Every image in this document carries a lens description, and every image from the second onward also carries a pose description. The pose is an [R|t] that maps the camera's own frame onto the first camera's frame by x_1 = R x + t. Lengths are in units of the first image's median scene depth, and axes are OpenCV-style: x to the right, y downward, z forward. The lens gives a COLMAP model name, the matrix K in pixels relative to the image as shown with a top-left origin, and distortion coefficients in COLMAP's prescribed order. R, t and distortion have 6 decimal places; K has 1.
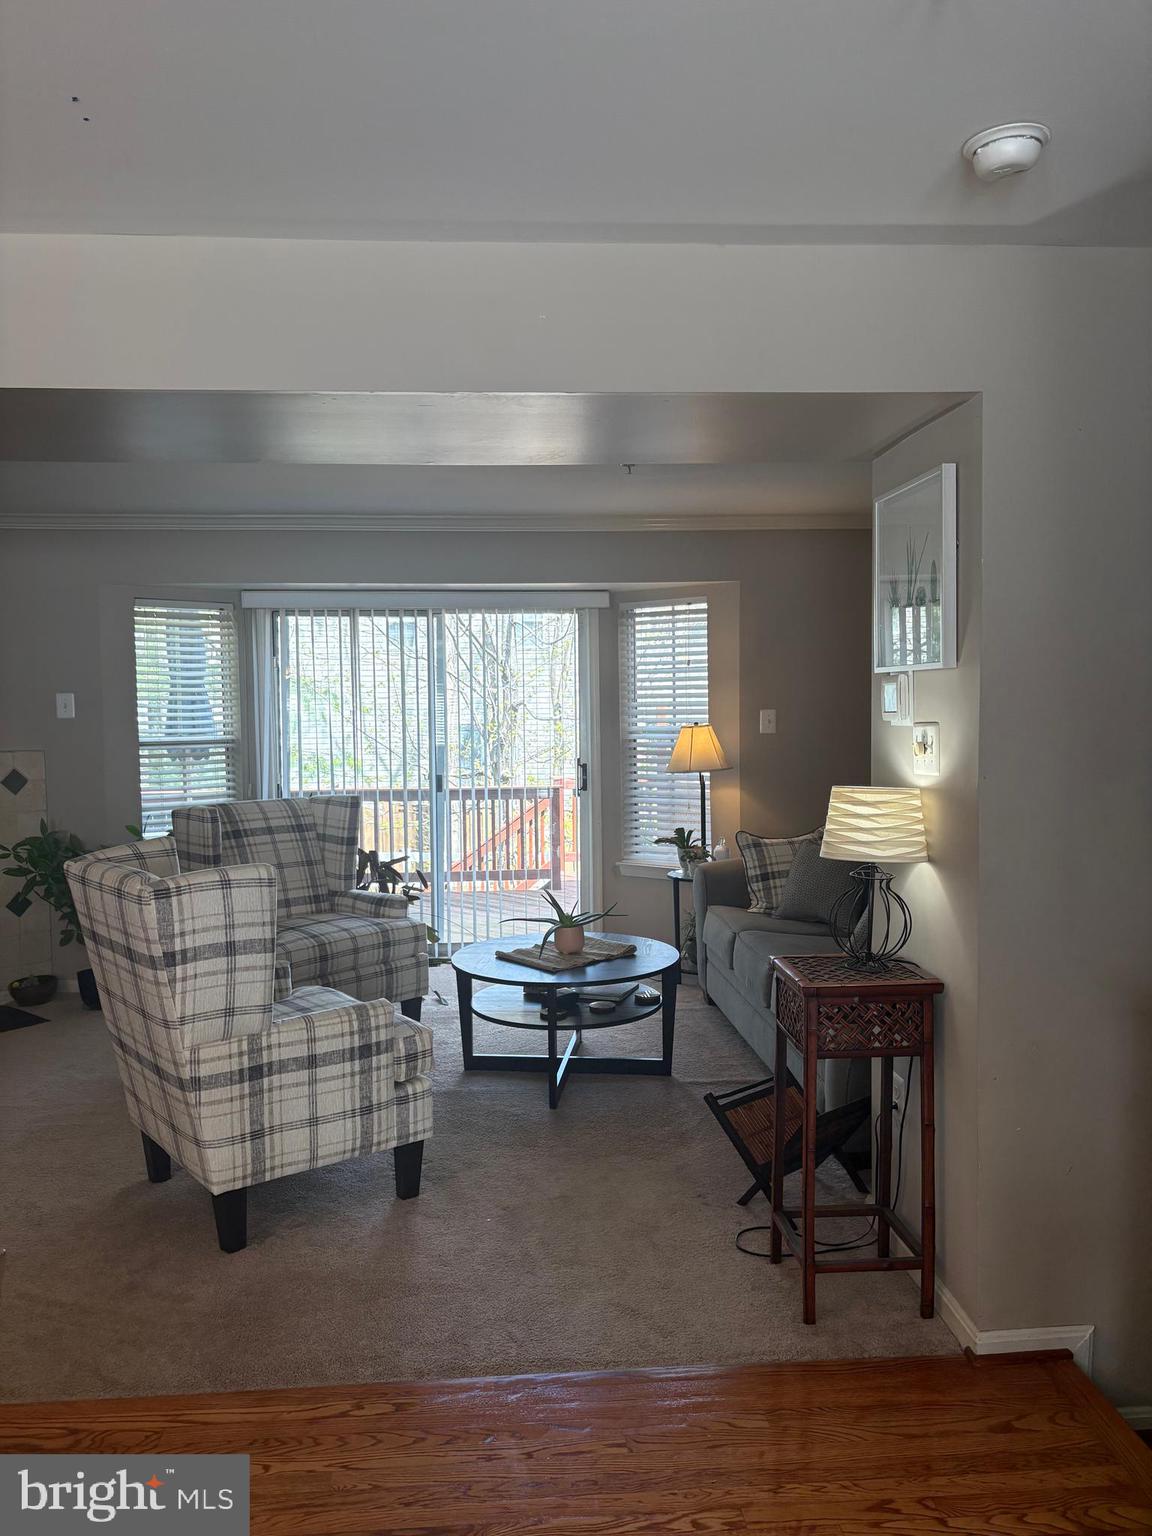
lens RADIAL K [[1163.5, 0, 570.7], [0, 1163.5, 773.5], [0, 0, 1]] dist [0.045511, -0.057453]
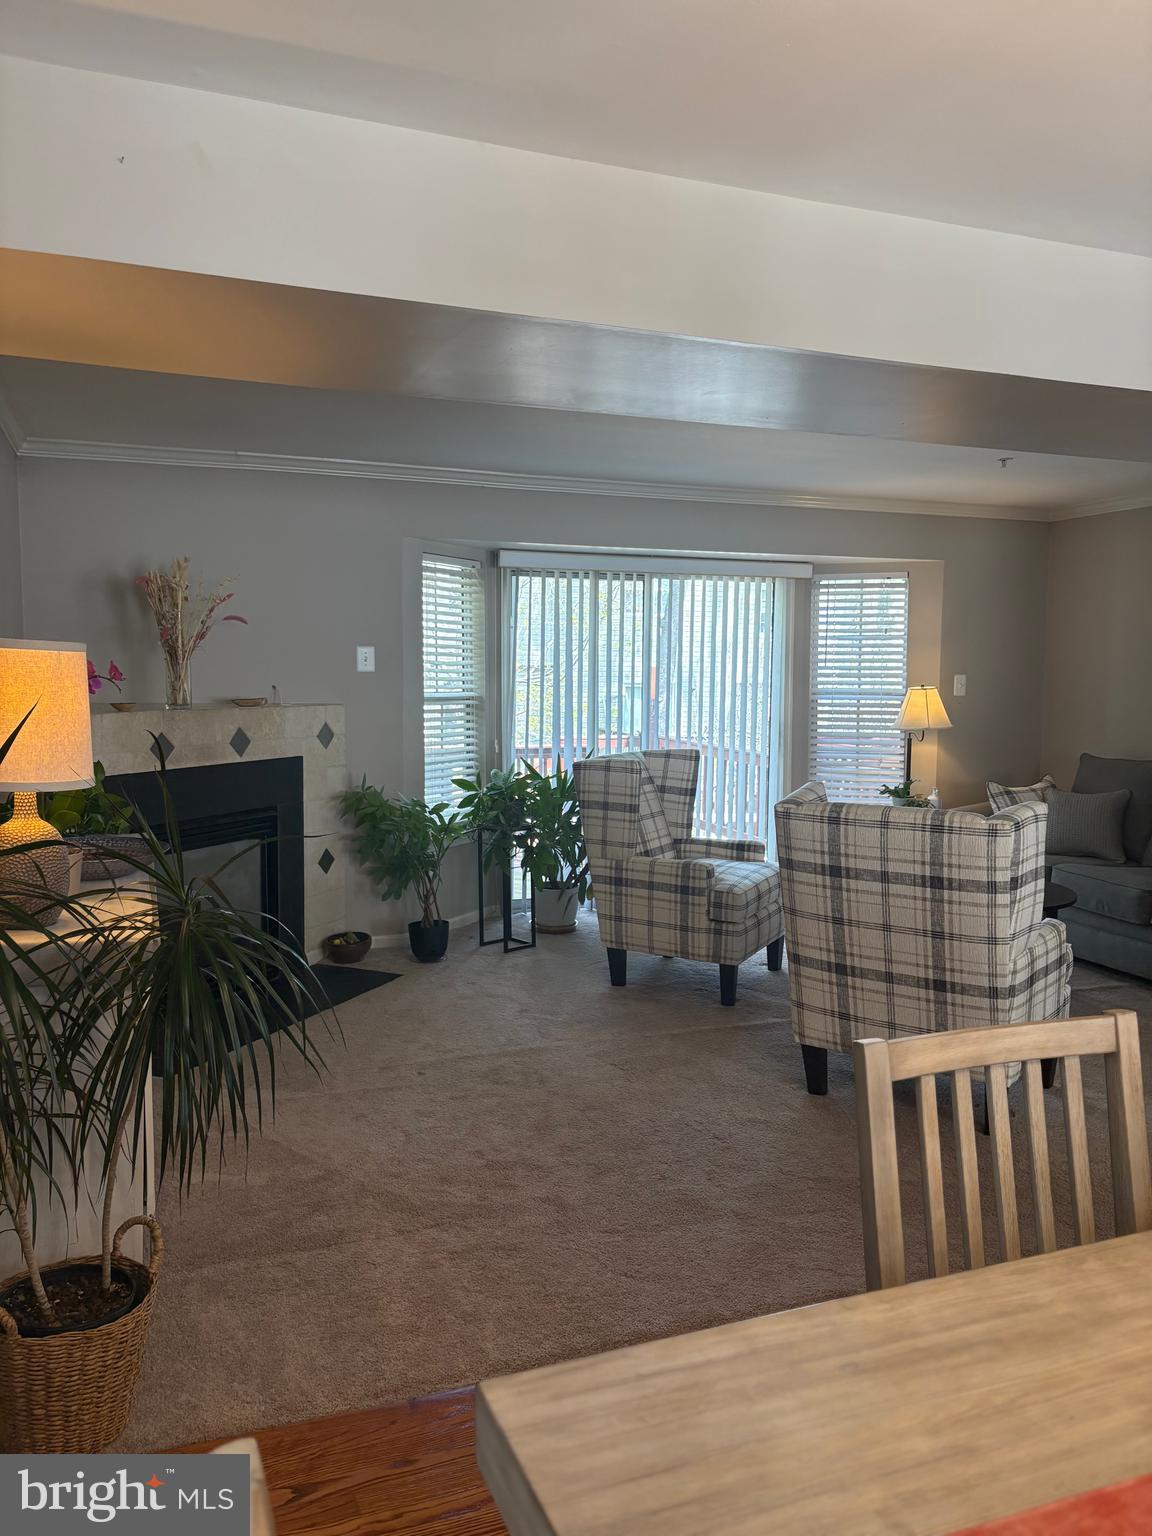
lens RADIAL K [[1163.5, 0, 567.7], [0, 1163.5, 765.3], [0, 0, 1]] dist [0.045511, -0.057453]
pose [[0.960017, -0.004207, 0.279910, -0.727117], [-0.002447, 0.999723, 0.023419, 0.010858], [-0.279931, -0.023167, 0.959741, 0.011677]]
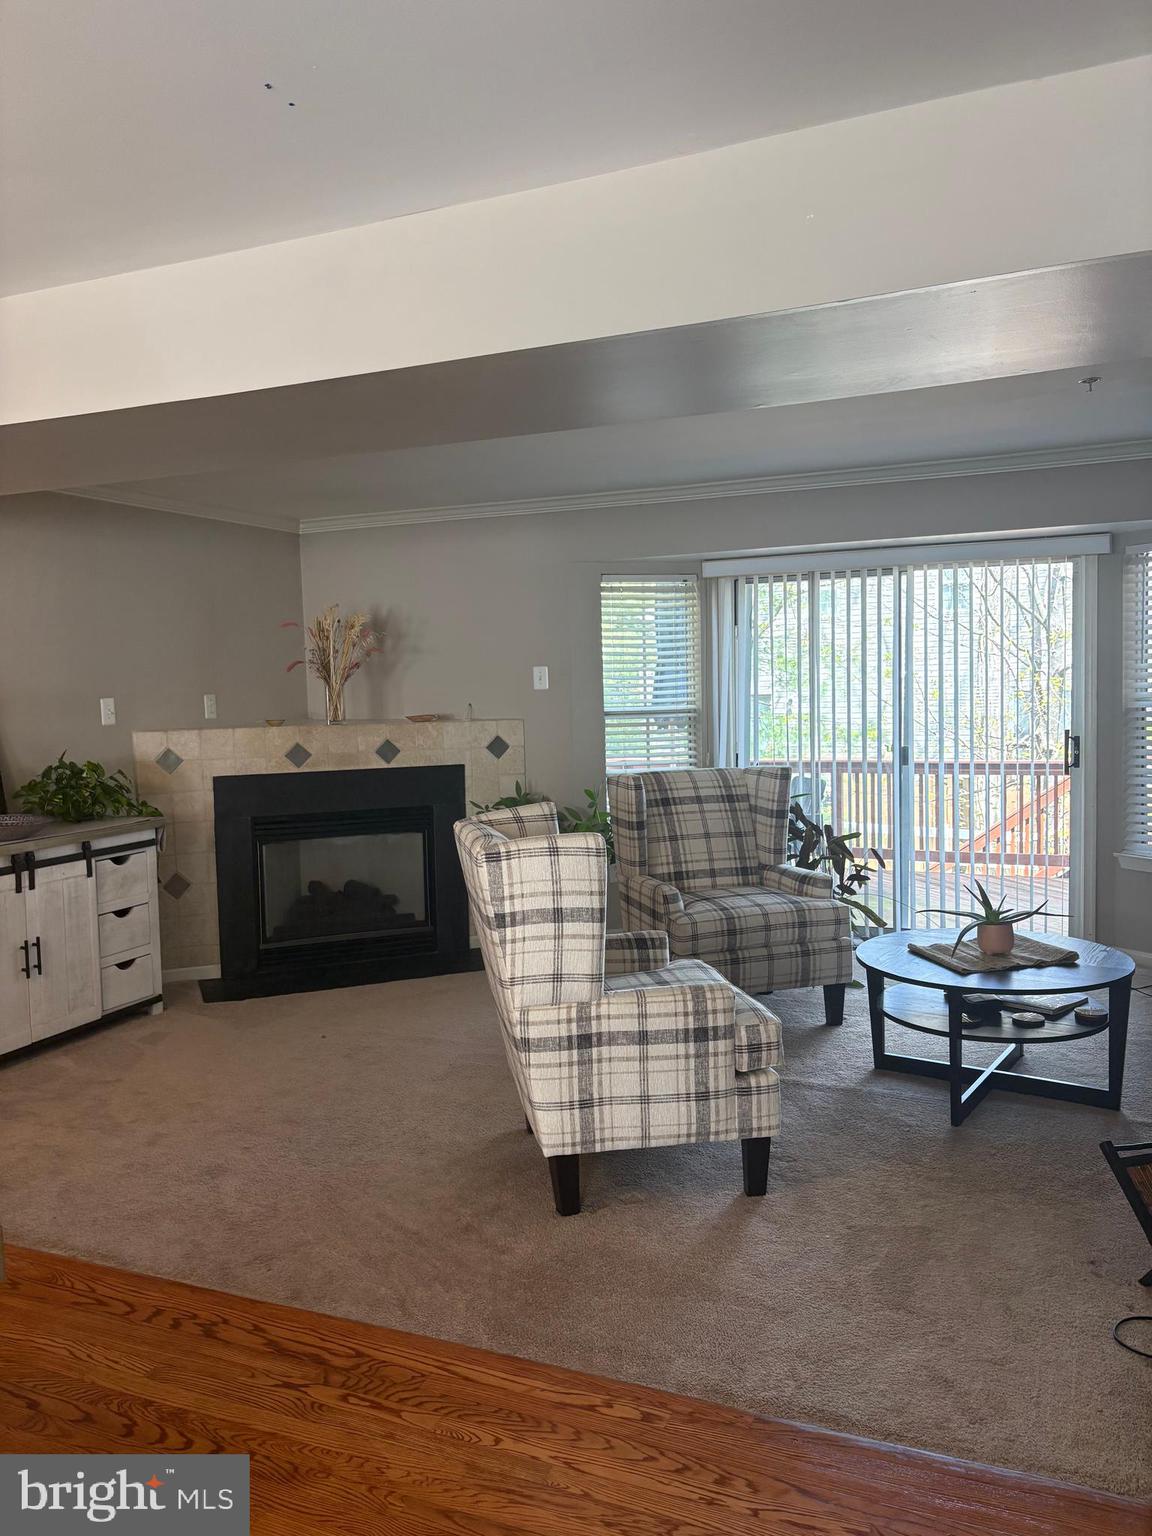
lens RADIAL K [[1163.5, 0, 567.0], [0, 1163.5, 766.5], [0, 0, 1]] dist [0.045511, -0.057453]
pose [[0.885281, 0.022511, -0.464511, 0.122714], [-0.013369, 0.999647, 0.022965, -0.001162], [0.464864, -0.014120, 0.885269, 0.079948]]
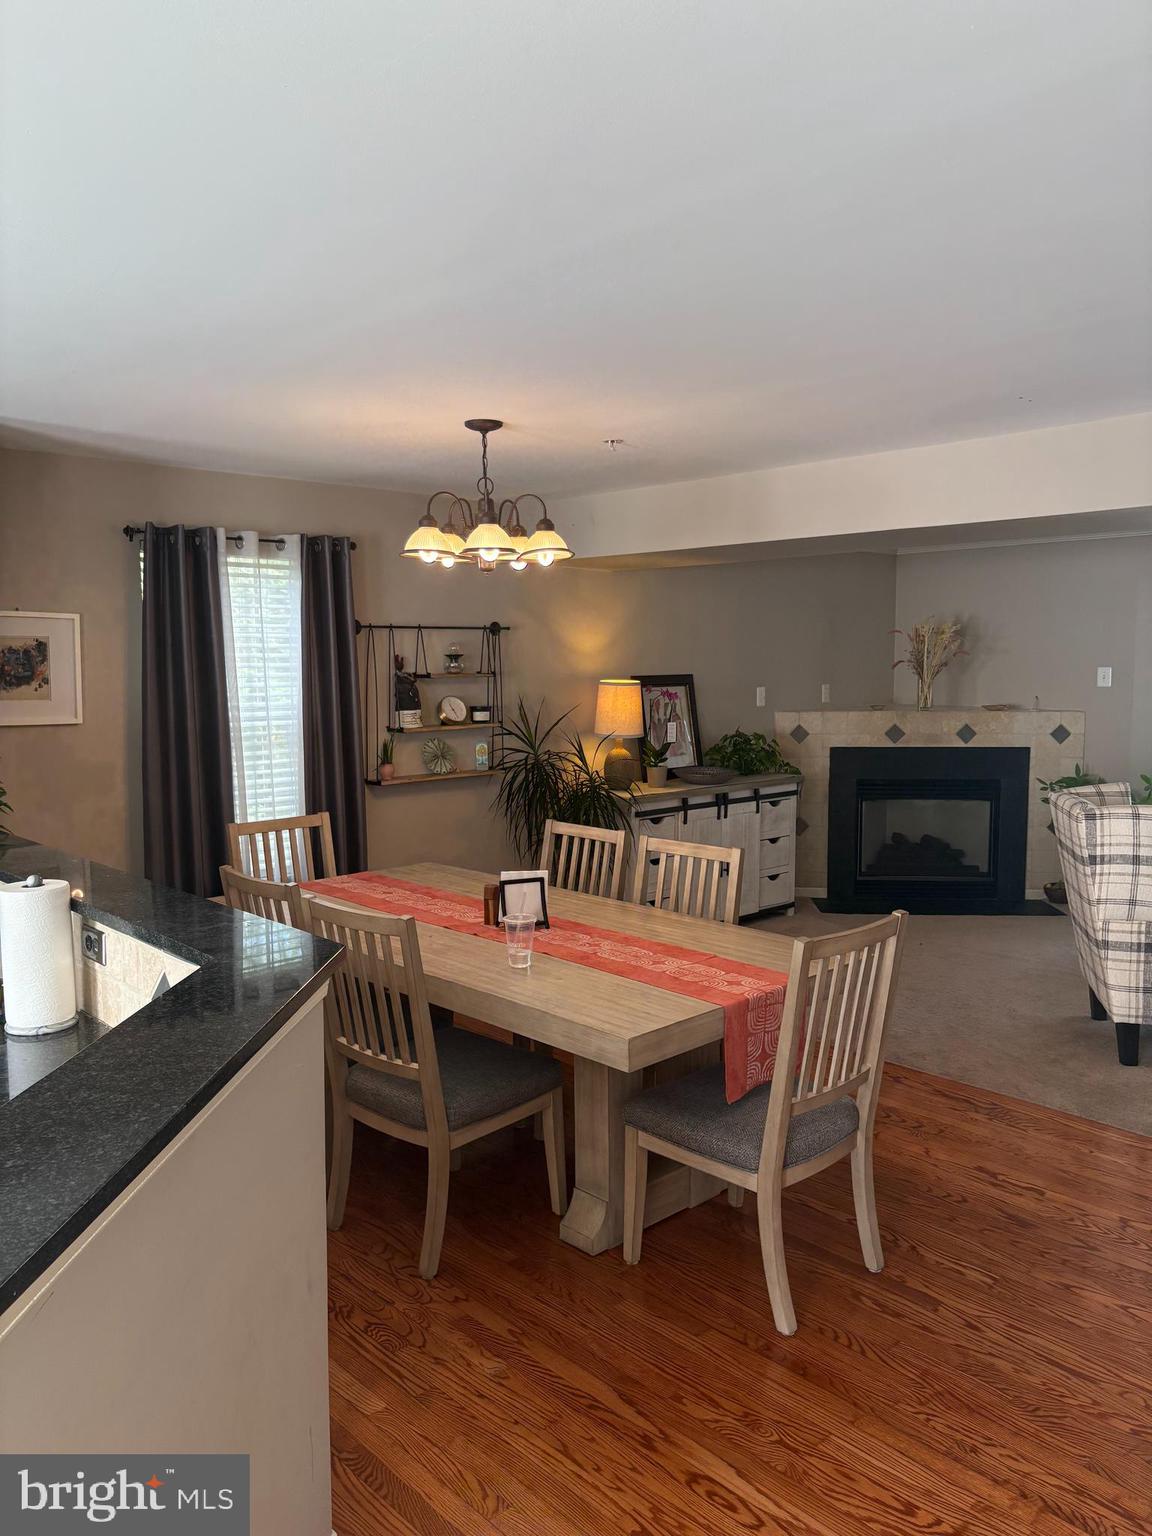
lens RADIAL K [[1163.5, 0, 571.5], [0, 1163.5, 766.3], [0, 0, 1]] dist [0.045511, -0.057453]
pose [[0.620034, 0.083628, -0.780105, 0.283311], [-0.052107, 0.996497, 0.065410, -0.019341], [0.782843, 0.000093, 0.622220, -0.331086]]
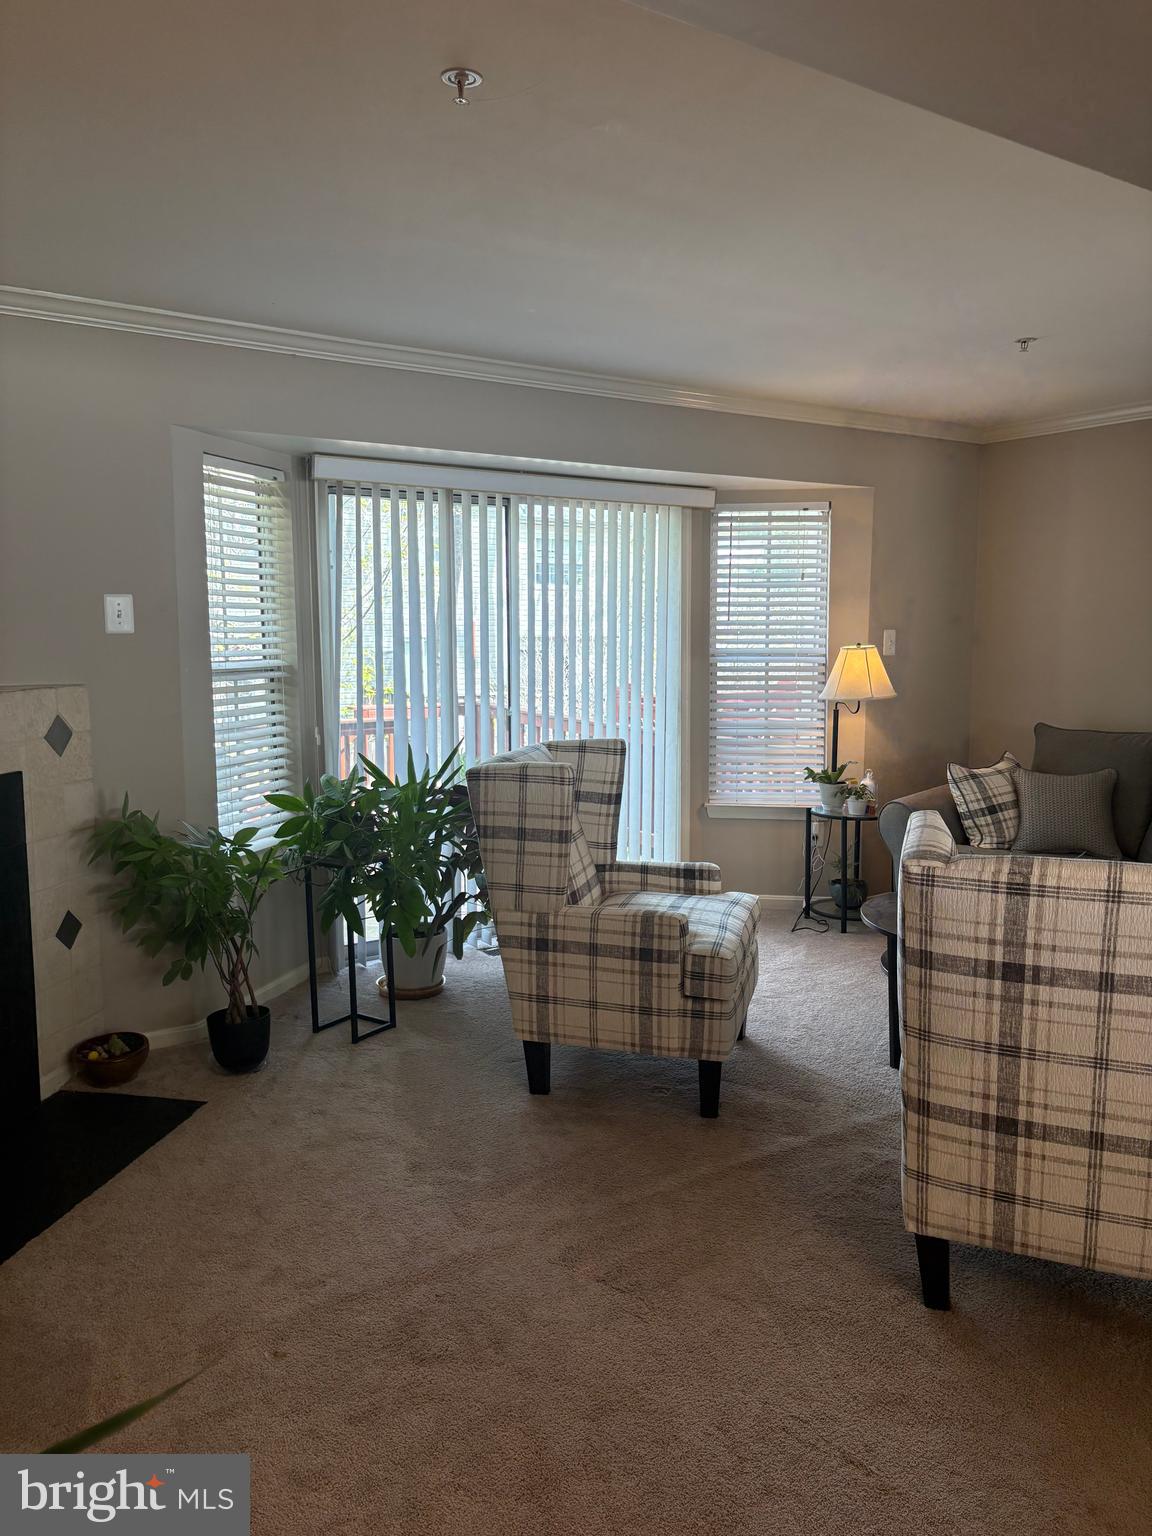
lens RADIAL K [[1163.5, 0, 588.2], [0, 1163.5, 767.0], [0, 0, 1]] dist [0.045511, -0.057453]
pose [[0.869630, -0.048440, 0.491323, -0.704919], [0.017548, 0.997579, 0.067292, -0.017516], [-0.493393, -0.049897, 0.868374, 0.424920]]
